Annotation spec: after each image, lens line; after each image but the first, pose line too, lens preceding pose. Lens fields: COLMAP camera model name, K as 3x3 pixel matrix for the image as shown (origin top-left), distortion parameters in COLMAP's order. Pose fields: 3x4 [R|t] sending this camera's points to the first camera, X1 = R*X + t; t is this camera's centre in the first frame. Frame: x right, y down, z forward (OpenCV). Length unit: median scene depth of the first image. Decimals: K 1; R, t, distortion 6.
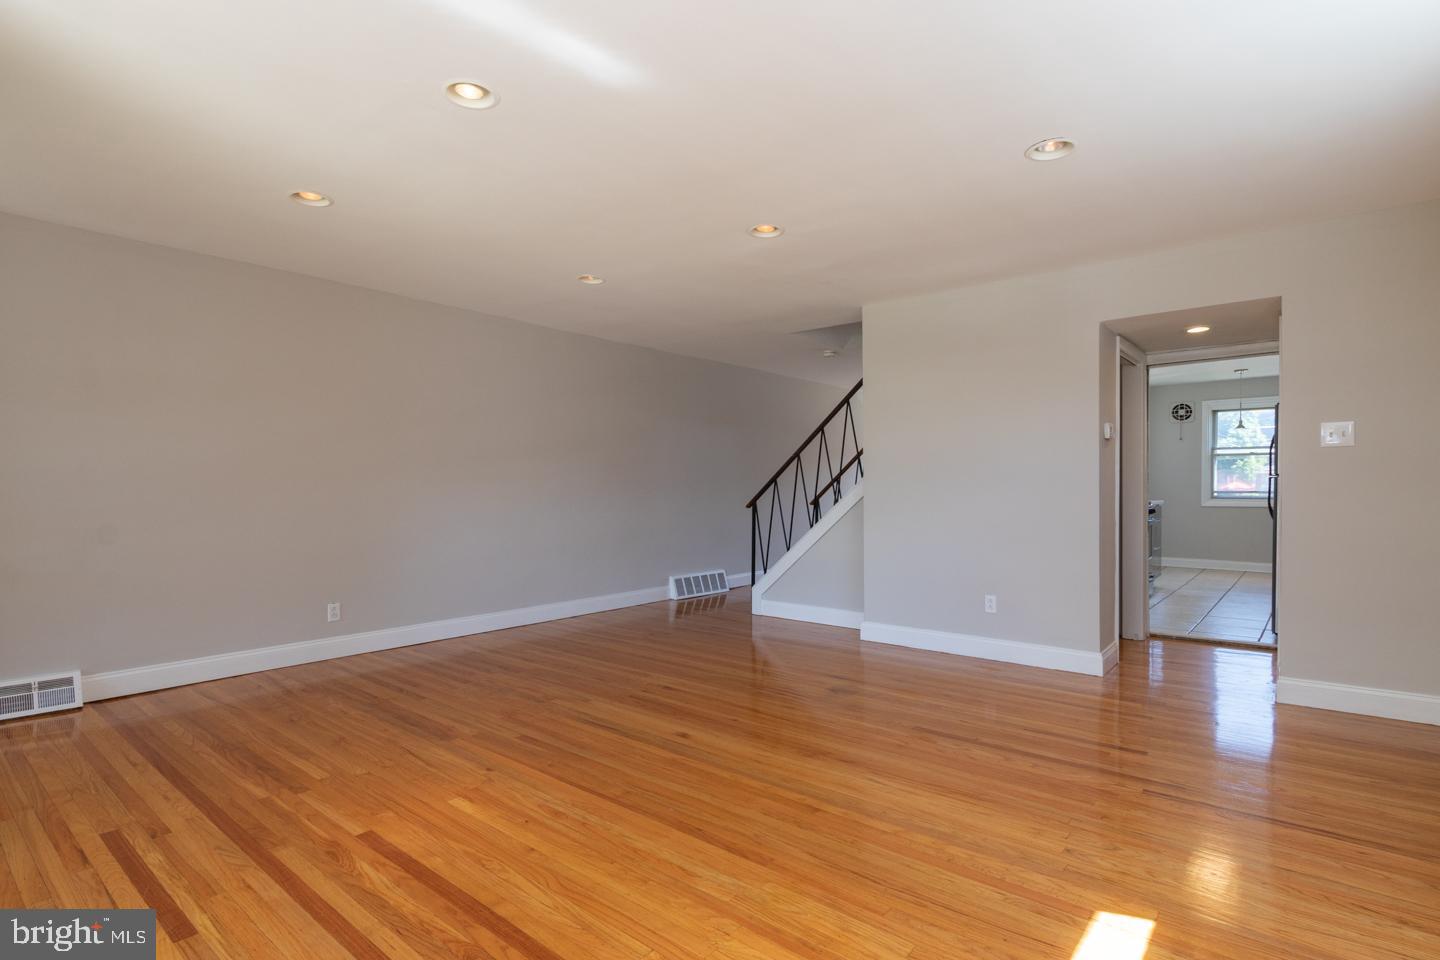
lens RADIAL K [[694.6, 0, 719.7], [0, 694.6, 483.9], [0, 0, 1]] dist [0.000842, 0.001836]
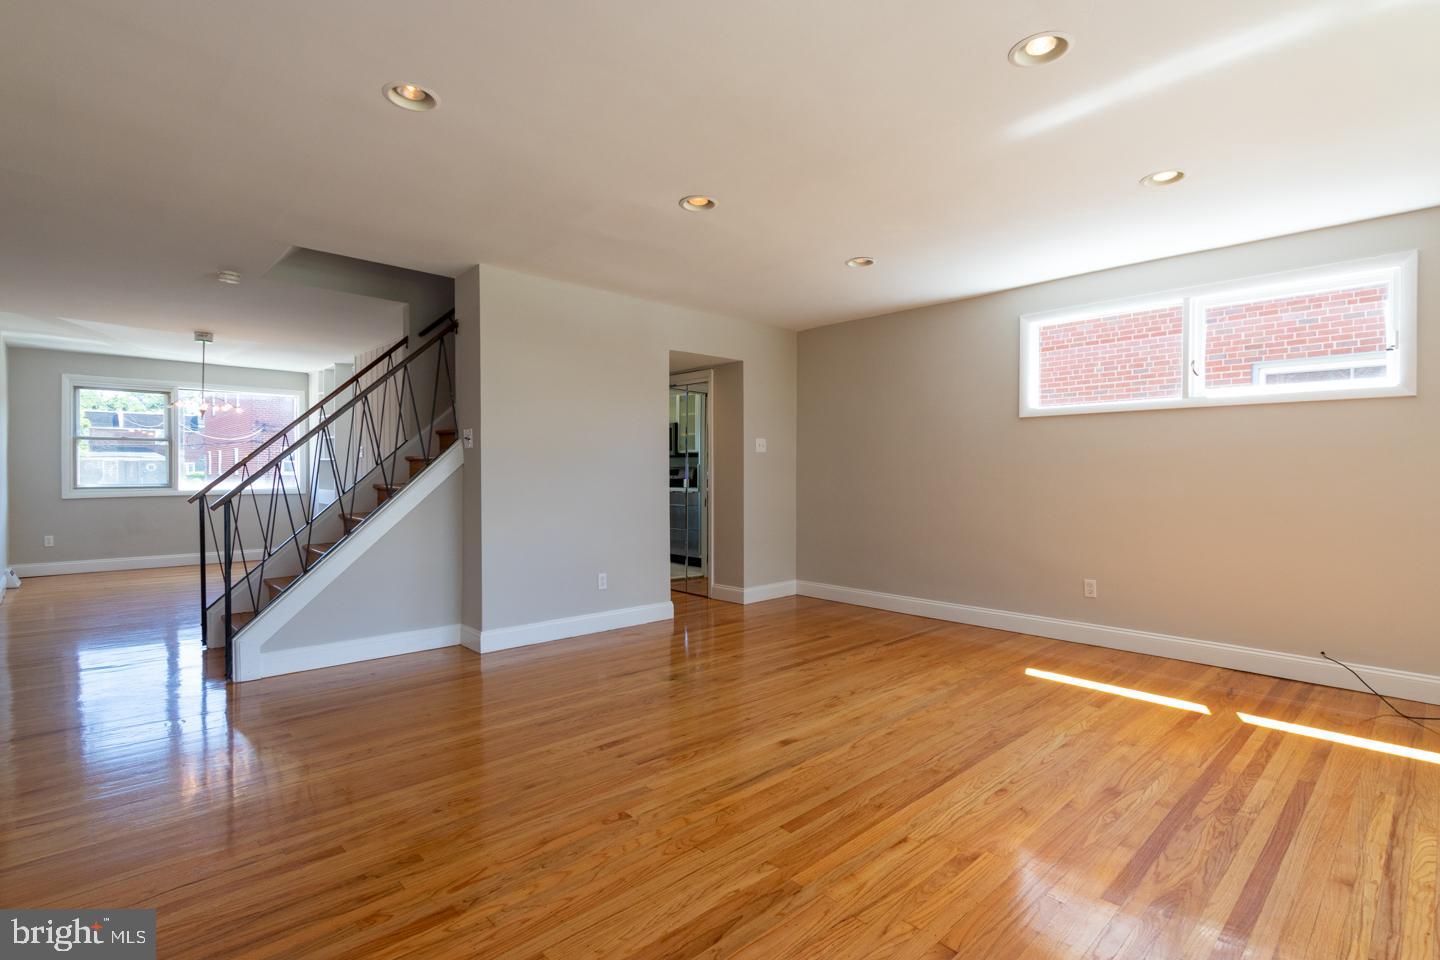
lens RADIAL K [[694.6, 0, 719.7], [0, 694.6, 483.9], [0, 0, 1]] dist [0.000842, 0.001836]
pose [[0.126871, -0.014227, 0.991817, -0.897605], [-0.007032, 0.999859, 0.015242, -0.000822], [-0.991894, -0.008908, 0.126753, 0.883301]]
